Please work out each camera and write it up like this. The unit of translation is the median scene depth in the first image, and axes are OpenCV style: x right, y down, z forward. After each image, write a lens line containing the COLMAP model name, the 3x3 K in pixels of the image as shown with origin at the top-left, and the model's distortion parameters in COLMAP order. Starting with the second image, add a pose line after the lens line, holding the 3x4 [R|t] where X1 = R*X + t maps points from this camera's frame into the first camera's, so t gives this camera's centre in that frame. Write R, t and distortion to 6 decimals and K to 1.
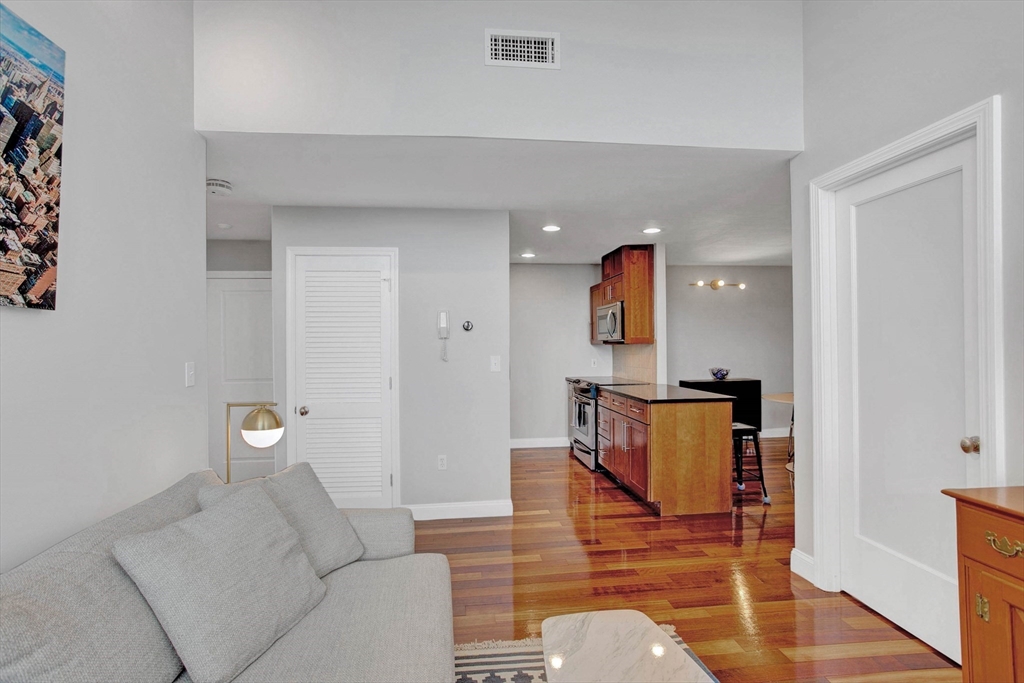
lens RADIAL K [[491.2, 0, 512.0], [0, 491.2, 341.5], [0, 0, 1]] dist [-0.022720, 0.020464]
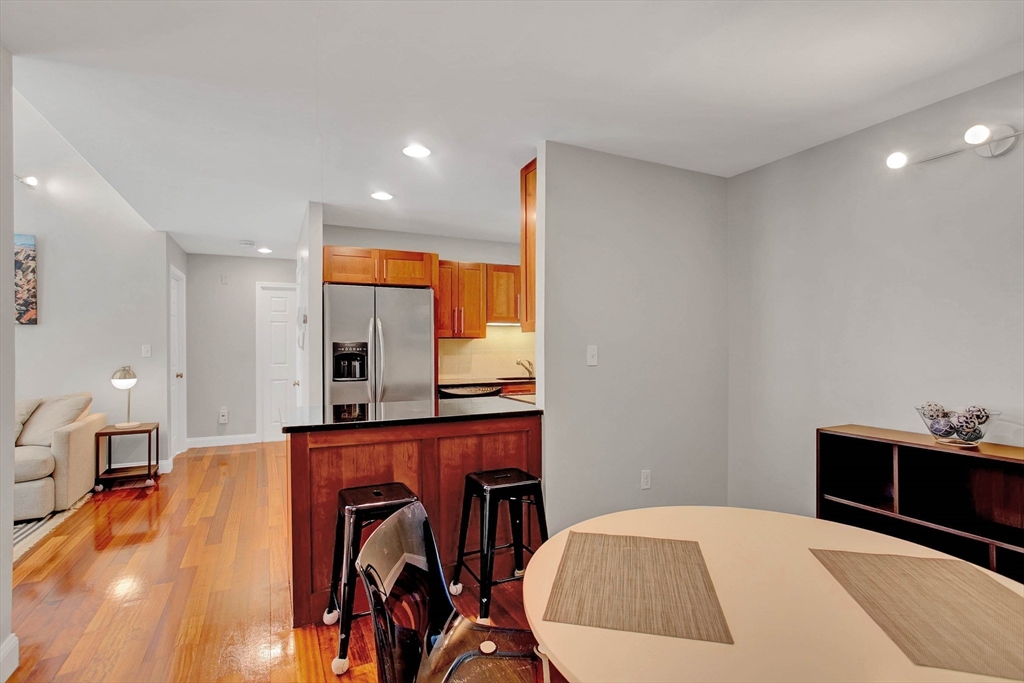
lens RADIAL K [[491.2, 0, 512.0], [0, 491.2, 341.5], [0, 0, 1]] dist [-0.022720, 0.020464]
pose [[0.346572, 0.004561, -0.938012, 2.934959], [0.012509, 0.999877, 0.009483, 0.046510], [0.937940, -0.015021, 0.346473, 2.787711]]
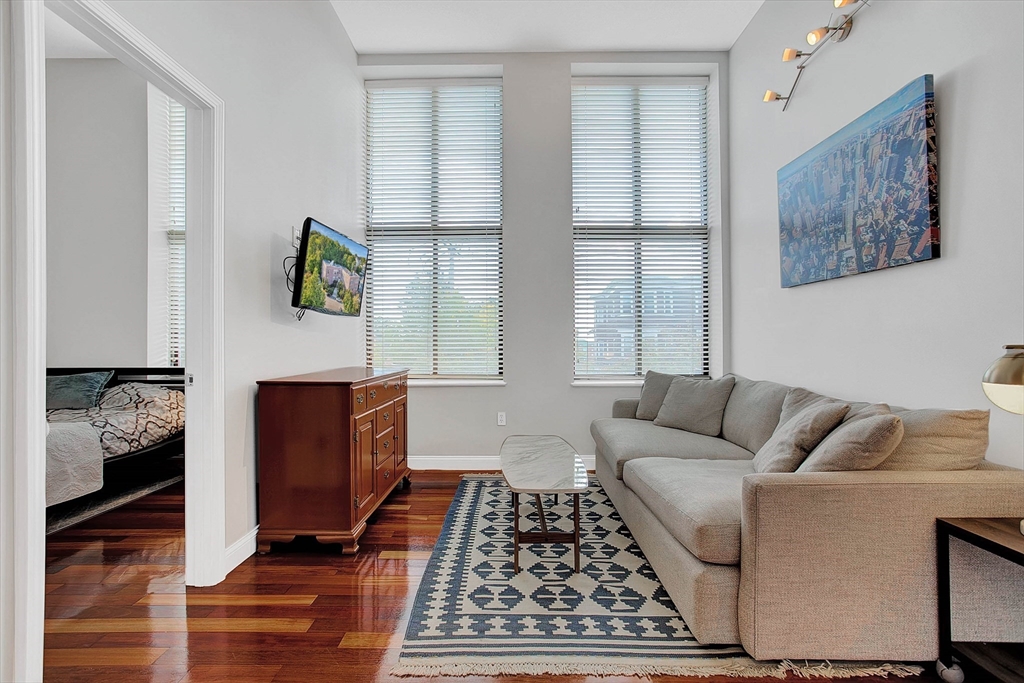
lens RADIAL K [[491.2, 0, 512.0], [0, 491.2, 341.5], [0, 0, 1]] dist [-0.022720, 0.020464]
pose [[-0.994369, 0.015050, 0.104895, 0.141750], [0.012783, 0.999671, -0.022250, 0.204410], [-0.105195, -0.020784, -0.994234, 2.661705]]
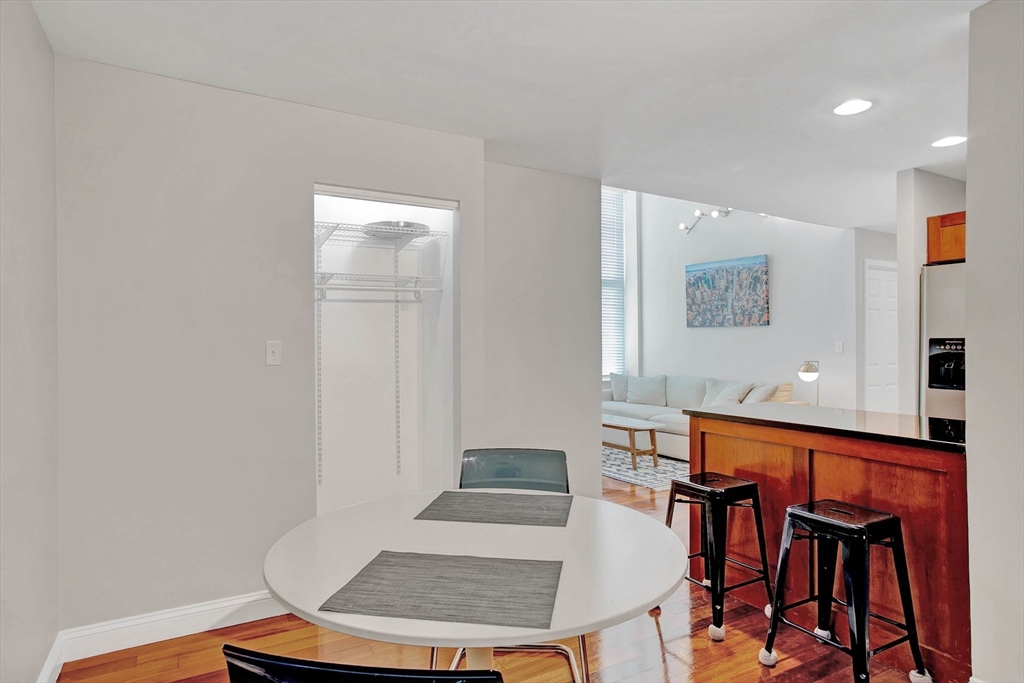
lens RADIAL K [[587.6, 0, 512.0], [0, 587.6, 341.5], [0, 0, 1]] dist [-0.019009, -0.000185]
pose [[-0.906081, 0.012492, -0.422920, 2.802483], [0.018478, 0.999779, -0.010058, 0.069707], [0.422701, -0.016928, -0.906111, 4.383767]]
